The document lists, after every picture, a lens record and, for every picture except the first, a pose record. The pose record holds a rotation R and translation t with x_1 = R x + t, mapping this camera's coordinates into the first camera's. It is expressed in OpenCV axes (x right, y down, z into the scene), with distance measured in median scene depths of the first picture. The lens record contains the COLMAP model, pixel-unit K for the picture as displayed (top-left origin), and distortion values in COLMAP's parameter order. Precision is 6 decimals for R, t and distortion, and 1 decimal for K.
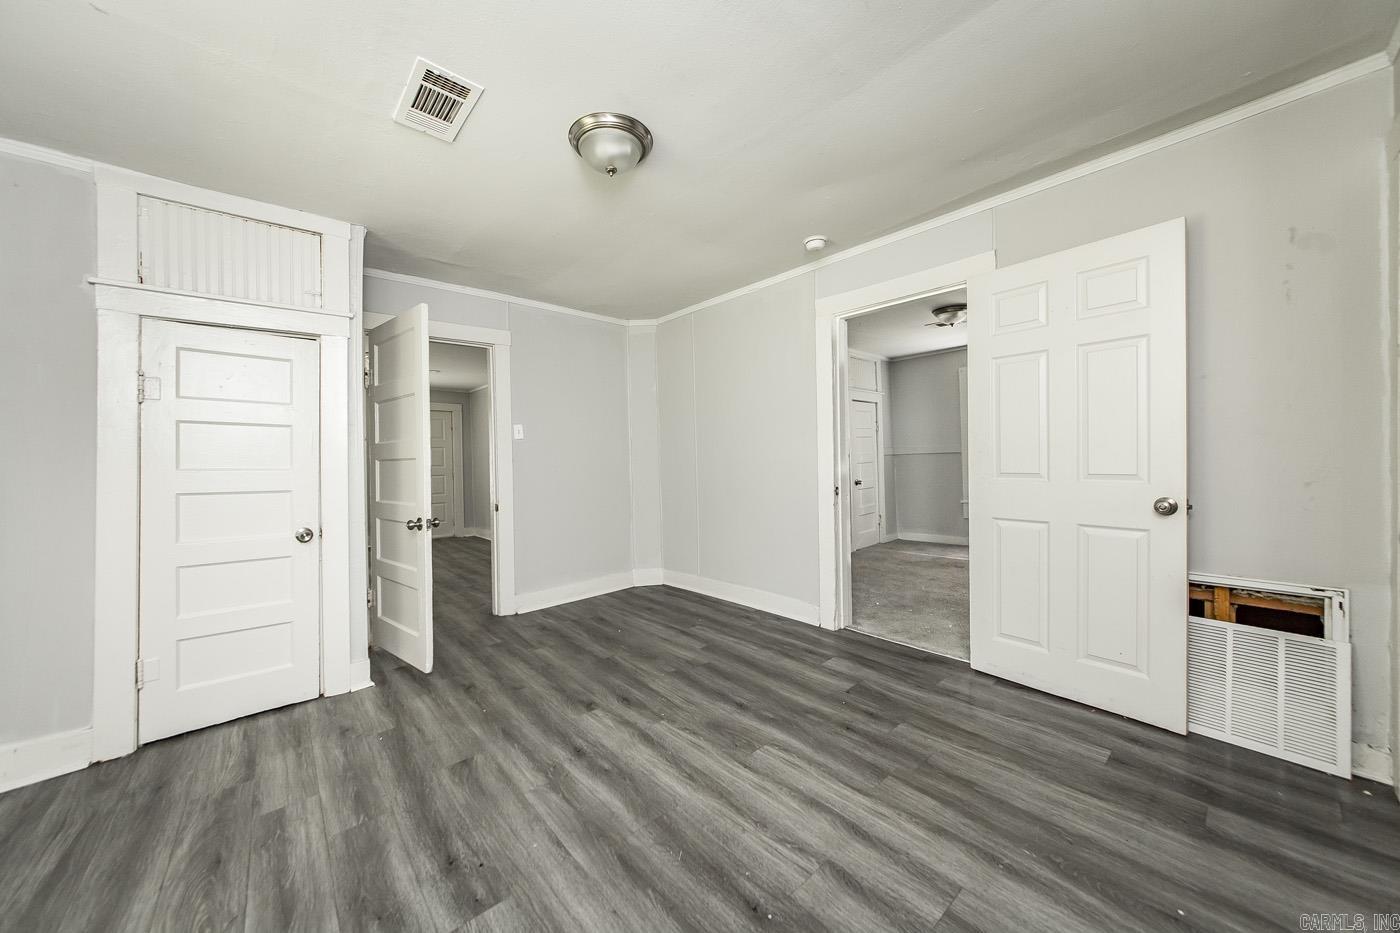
lens RADIAL K [[499.8, 0, 700.6], [0, 499.8, 461.1], [0, 0, 1]] dist [-0.002242, 0.000717]
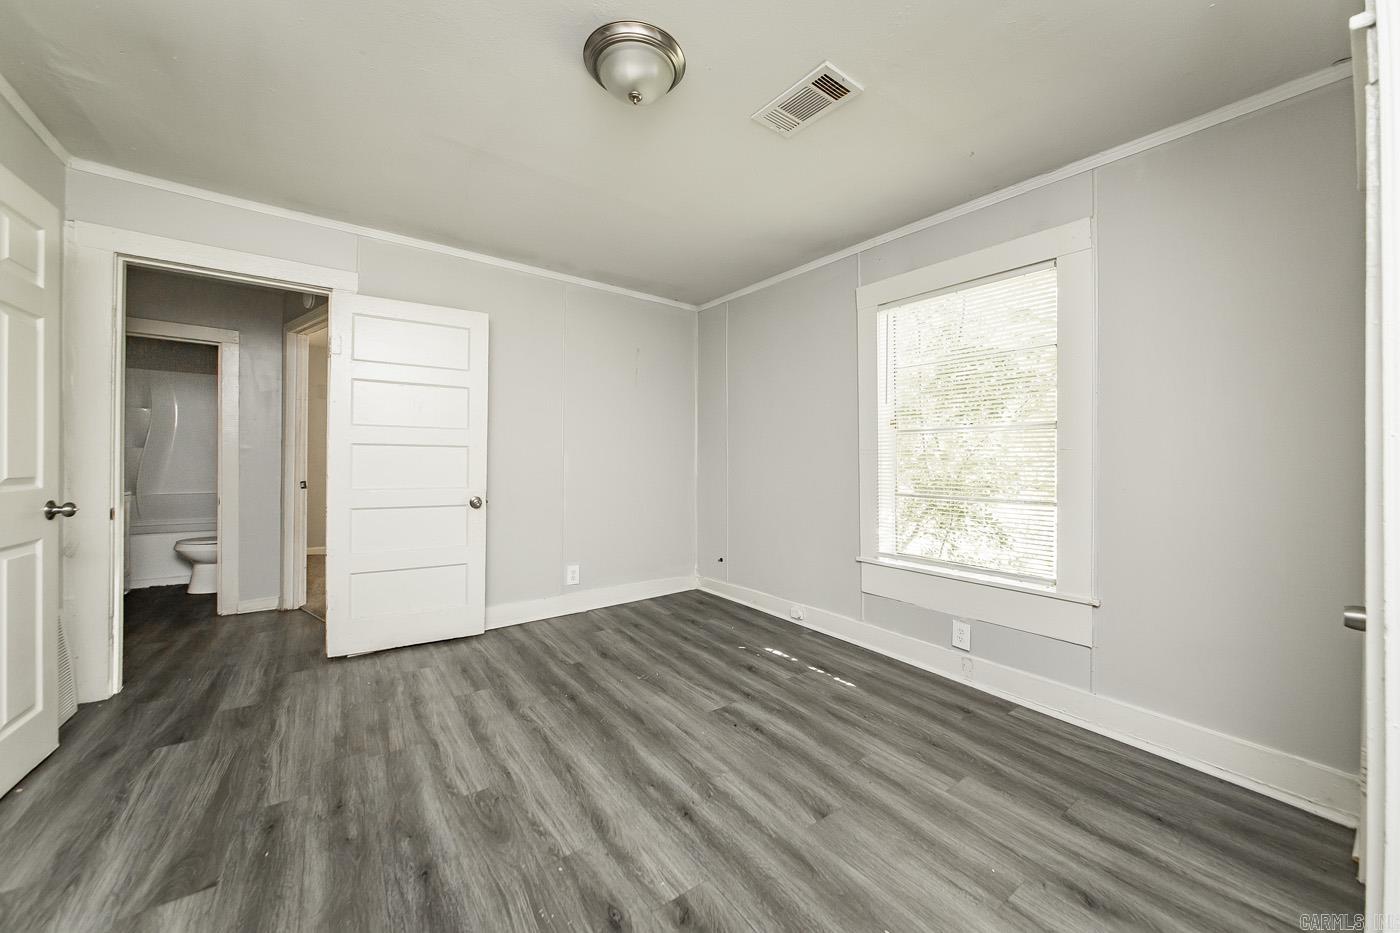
lens RADIAL K [[499.8, 0, 701.6], [0, 499.8, 459.2], [0, 0, 1]] dist [-0.002242, 0.000717]
pose [[-0.996298, 0.015428, 0.084568, -0.380664], [0.015608, 0.999877, 0.001466, 0.013331], [-0.084535, 0.002781, -0.996417, 1.979036]]
